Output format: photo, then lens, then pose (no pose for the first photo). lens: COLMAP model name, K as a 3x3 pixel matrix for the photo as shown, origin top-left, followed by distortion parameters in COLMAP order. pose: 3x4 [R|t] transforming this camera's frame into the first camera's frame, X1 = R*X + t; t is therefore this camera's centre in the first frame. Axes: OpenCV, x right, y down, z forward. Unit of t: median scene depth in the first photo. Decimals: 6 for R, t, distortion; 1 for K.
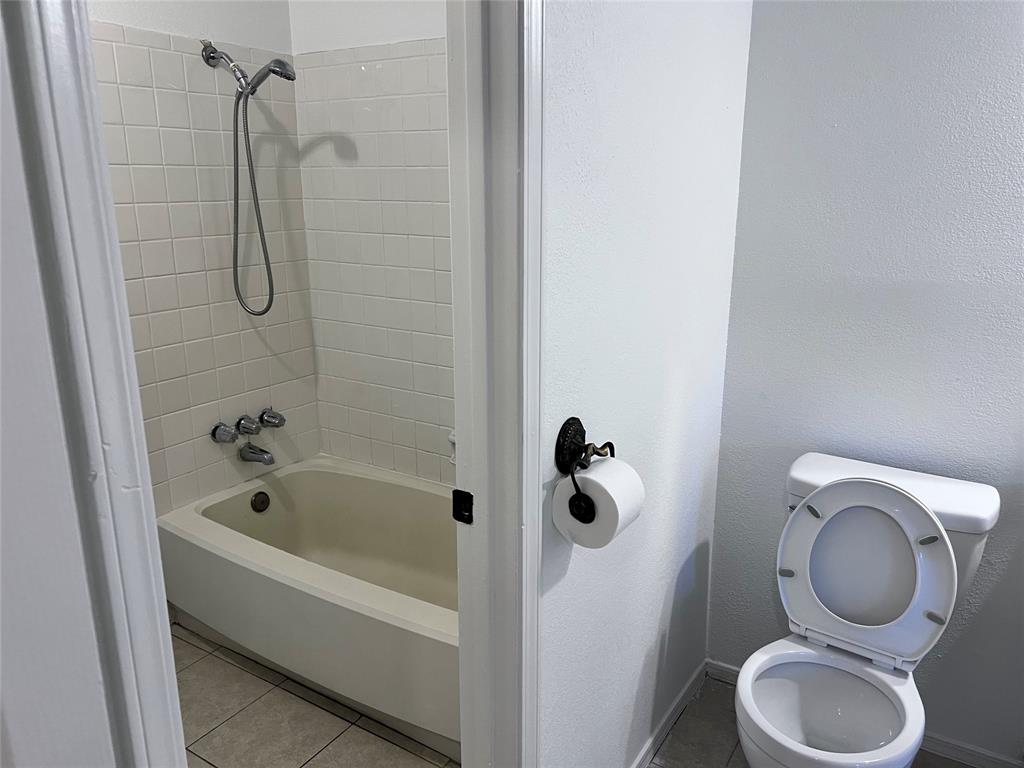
lens RADIAL K [[773.6, 0, 520.8], [0, 773.6, 385.4], [0, 0, 1]] dist [0.069908, -0.118448]
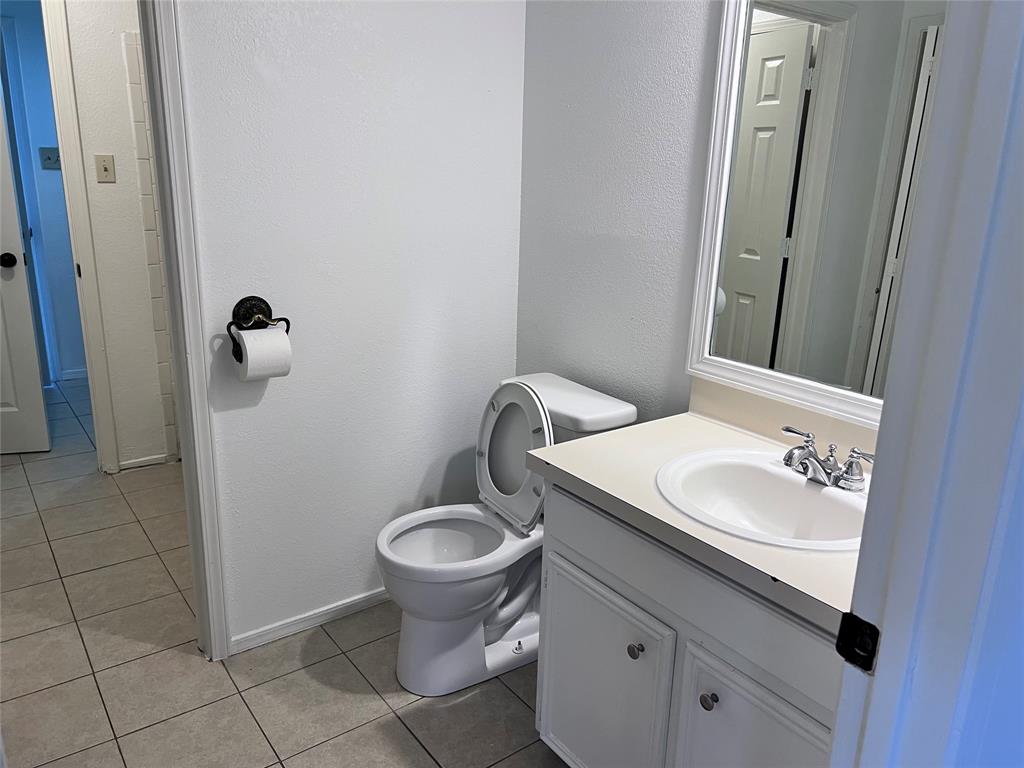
lens RADIAL K [[773.6, 0, 520.8], [0, 773.6, 385.4], [0, 0, 1]] dist [0.069908, -0.118448]
pose [[0.936015, 0.127465, -0.328067, 0.839597], [-0.124173, 0.991774, 0.031057, 0.082917], [0.329327, 0.011668, 0.944144, -0.198196]]
